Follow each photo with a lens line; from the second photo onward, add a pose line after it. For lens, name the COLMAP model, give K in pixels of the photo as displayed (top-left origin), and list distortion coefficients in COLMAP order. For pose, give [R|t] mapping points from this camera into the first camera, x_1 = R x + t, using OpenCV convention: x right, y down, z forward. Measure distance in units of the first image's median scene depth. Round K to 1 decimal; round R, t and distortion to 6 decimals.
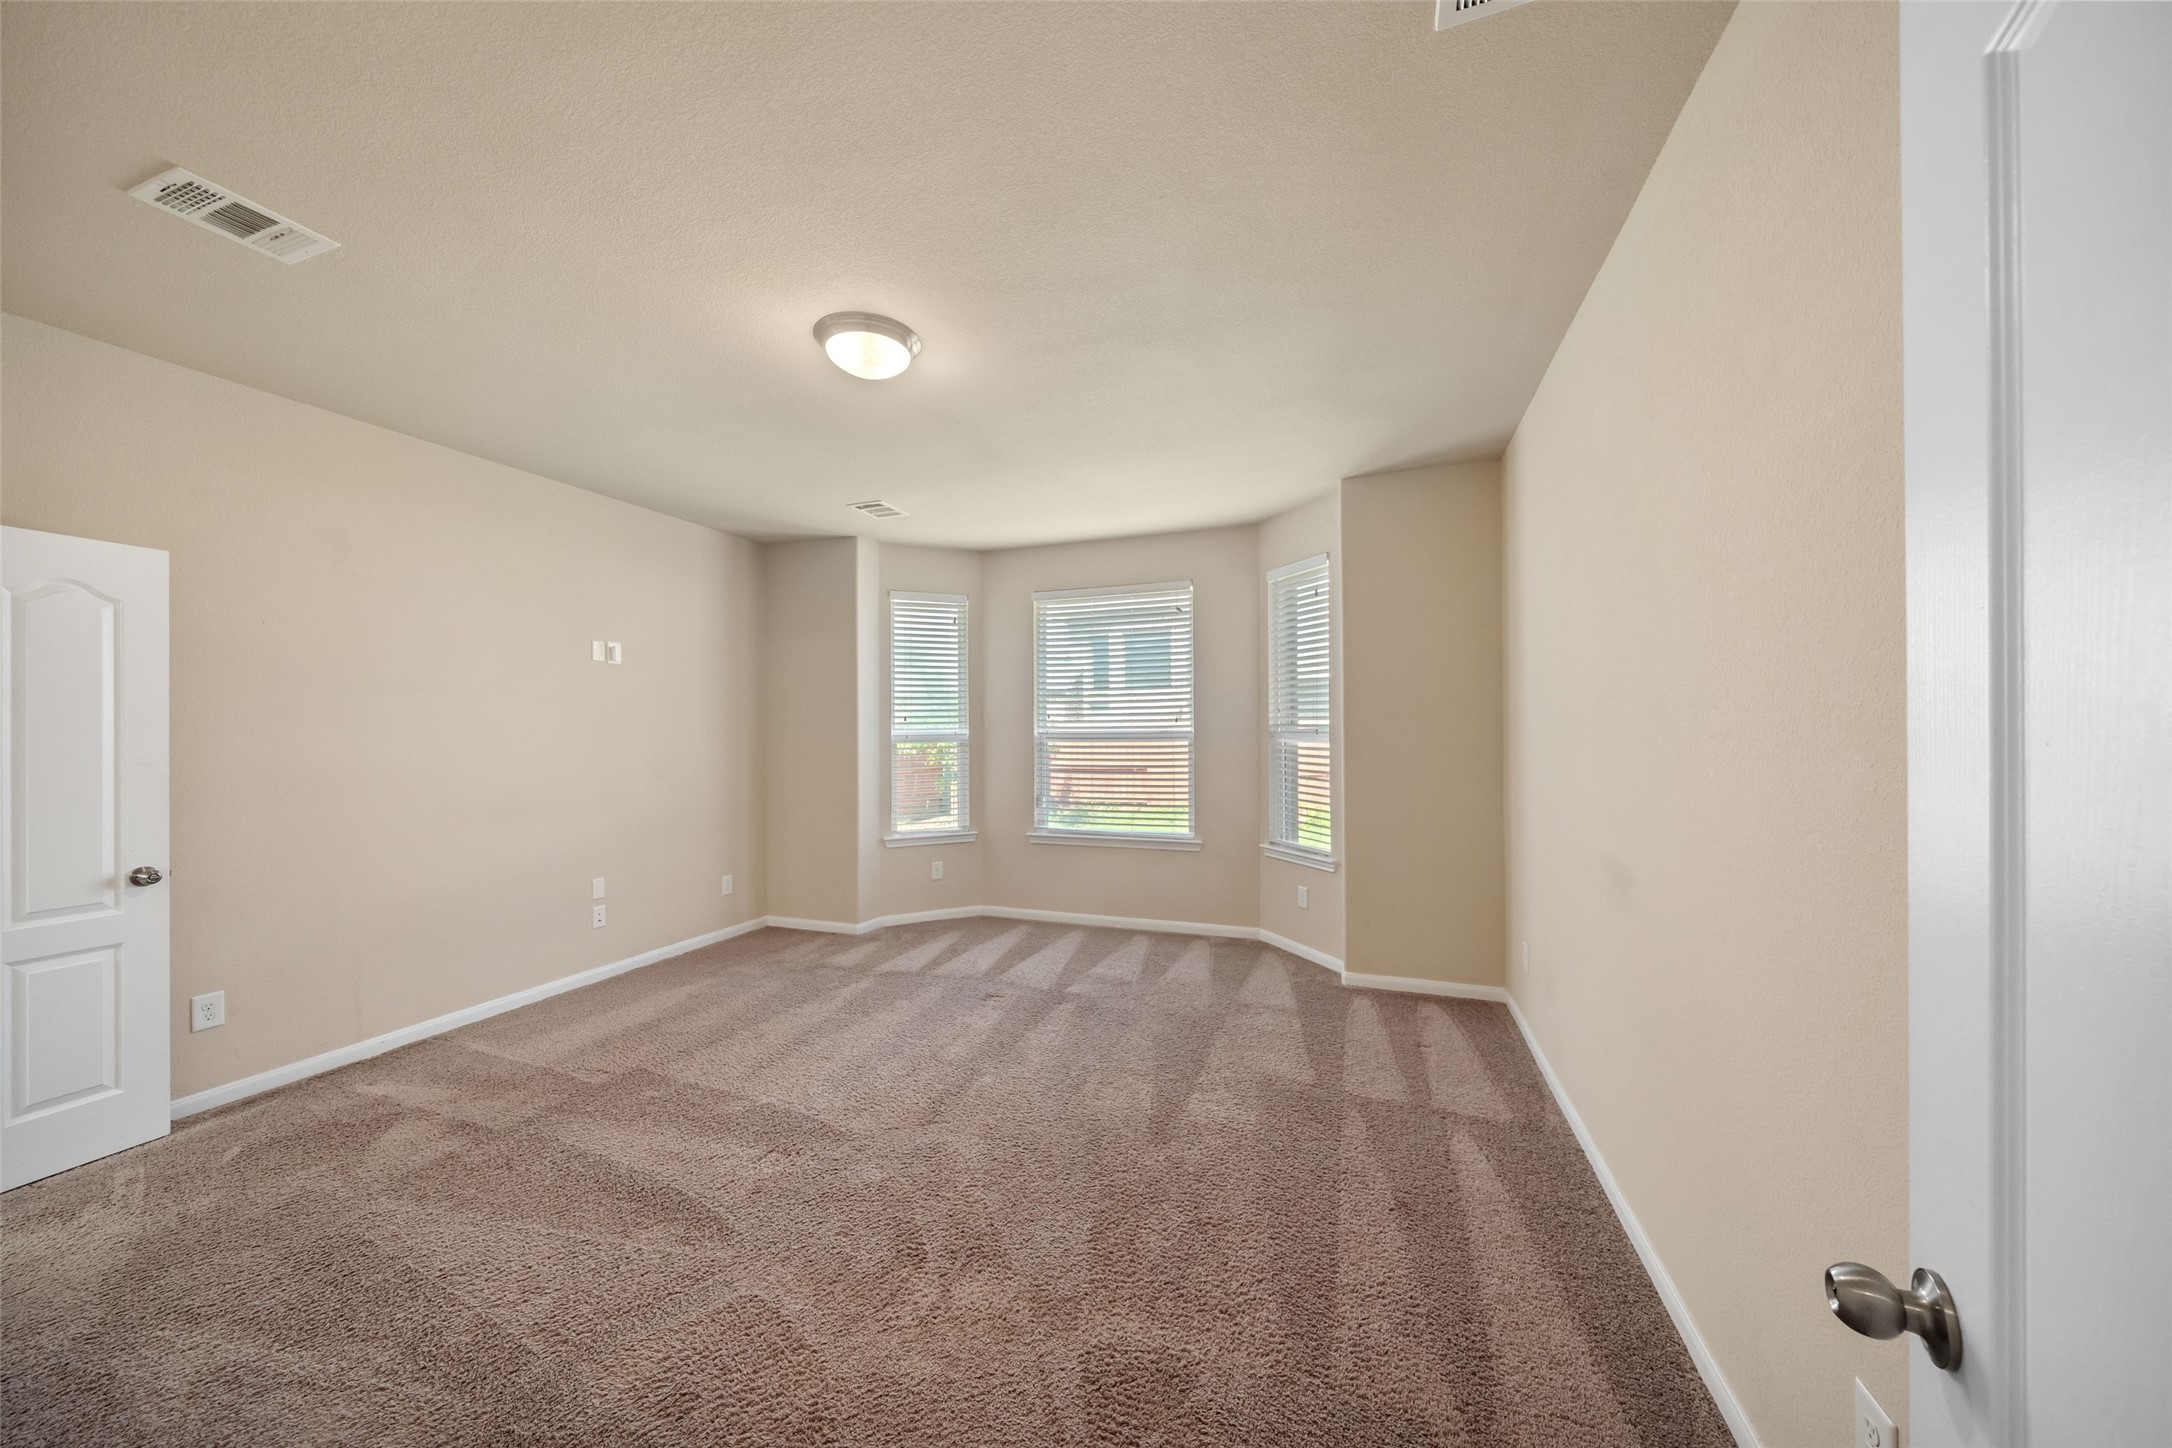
lens RADIAL K [[748.2, 0, 1076.4], [0, 748.2, 729.1], [0, 0, 1]] dist [-0.005656, -0.000003]
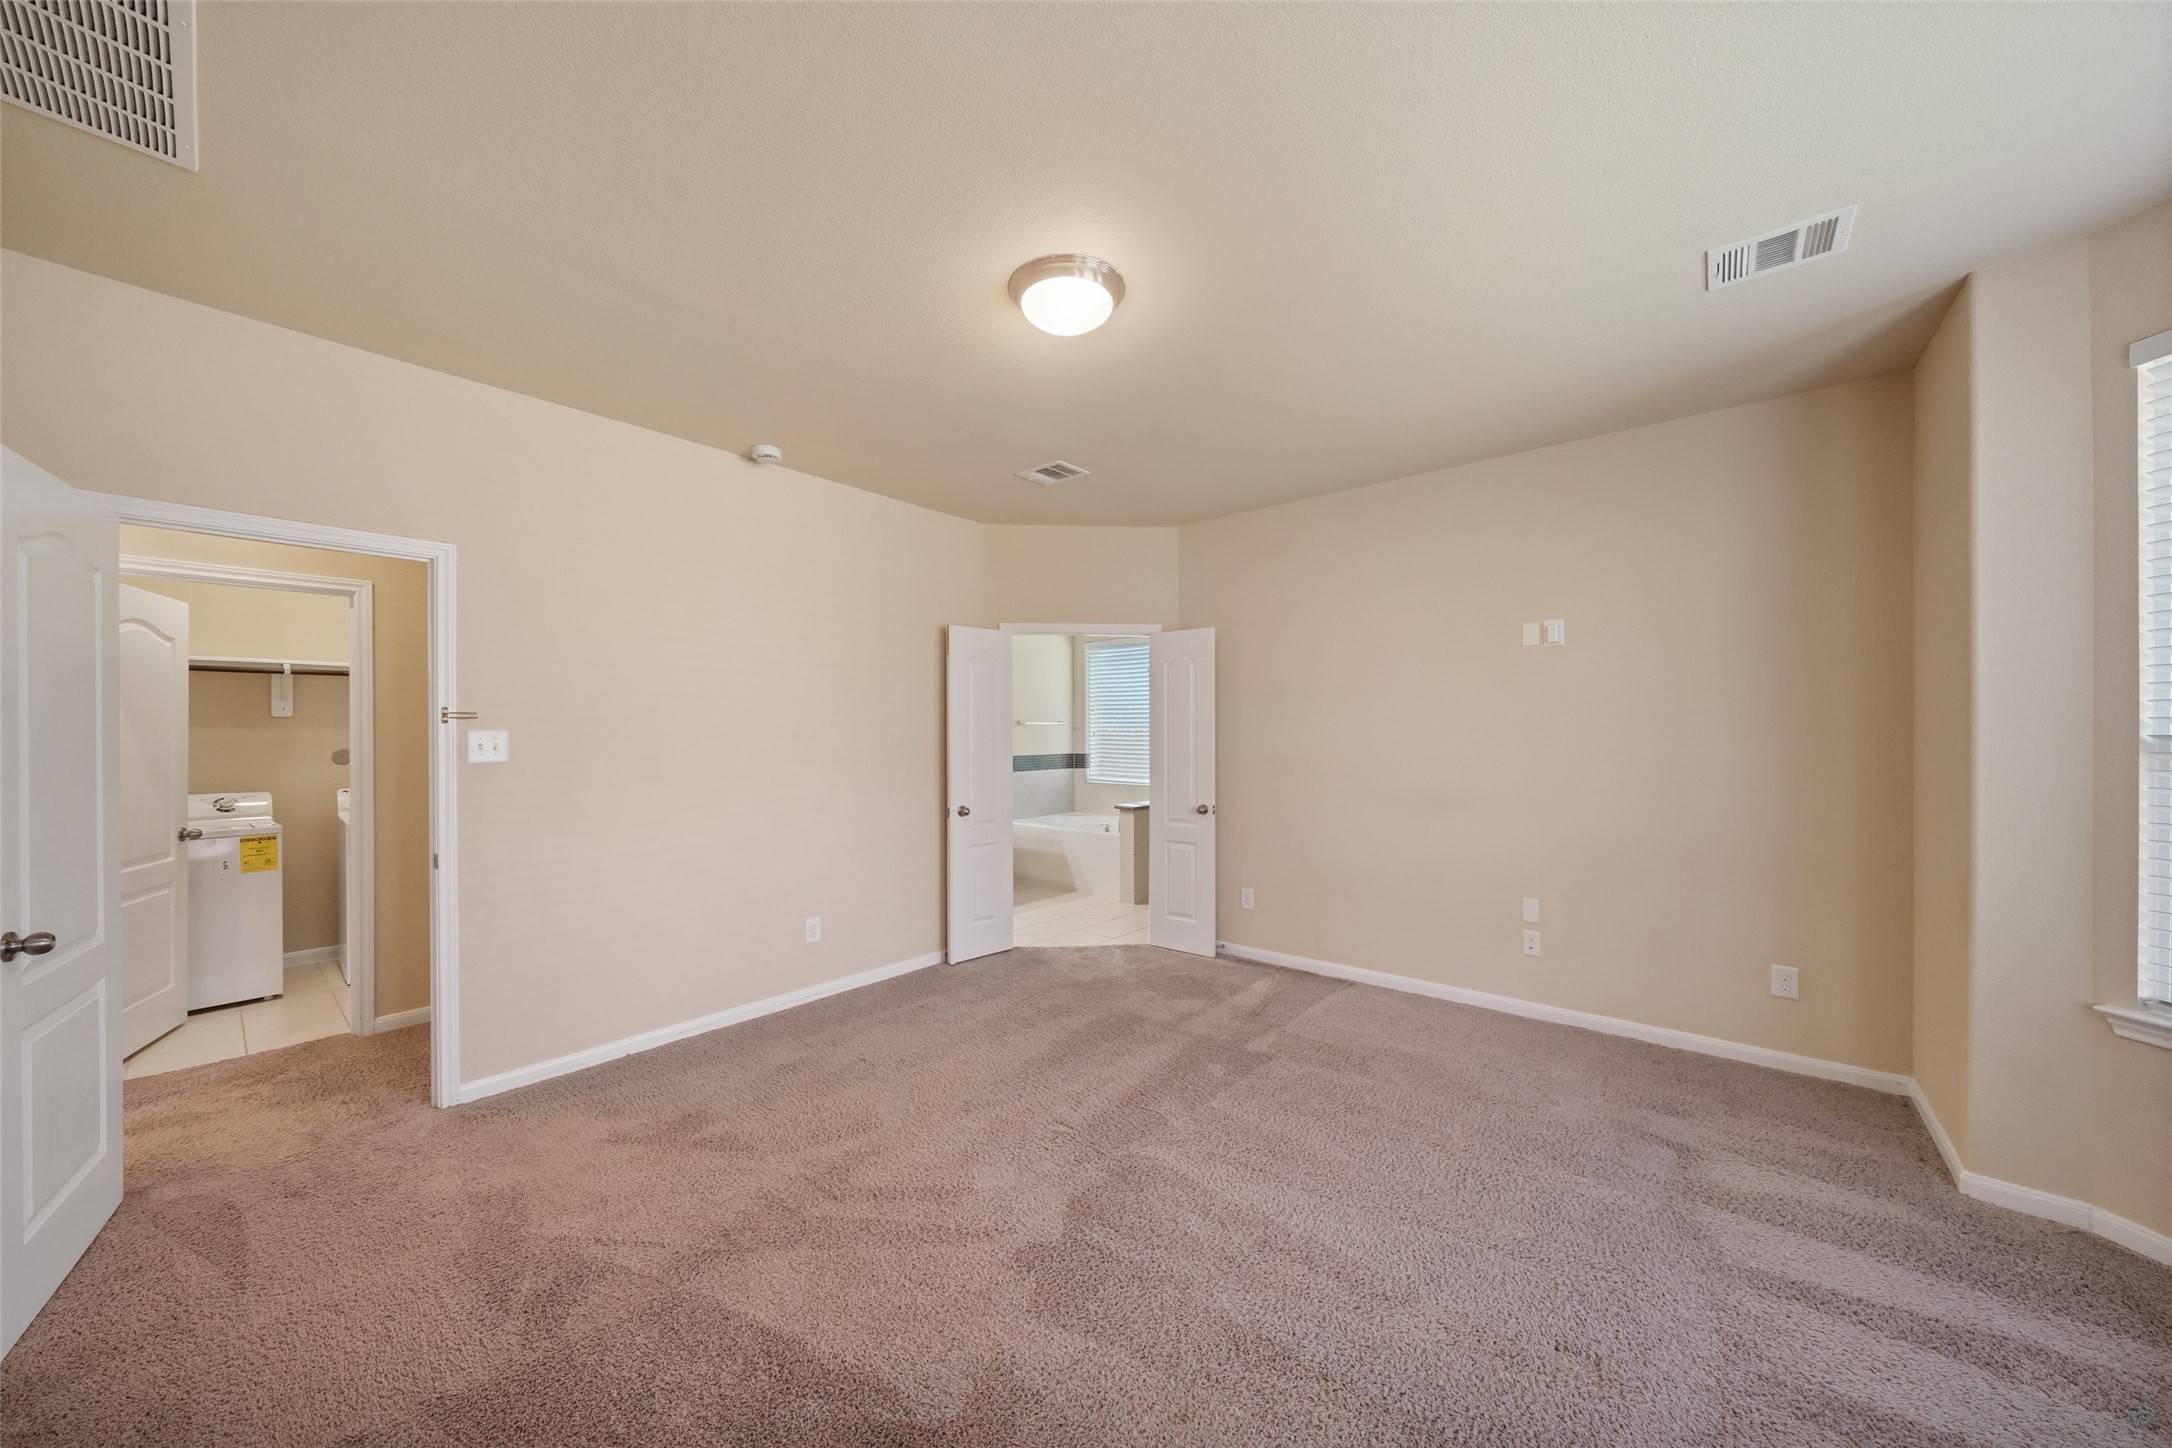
lens RADIAL K [[748.2, 0, 1079.3], [0, 748.2, 726.7], [0, 0, 1]] dist [-0.005656, -0.000003]
pose [[-0.333941, 0.004951, -0.942581, 0.434622], [0.013184, 0.999913, 0.000581, -0.007211], [0.942502, -0.012233, -0.333977, 1.008283]]
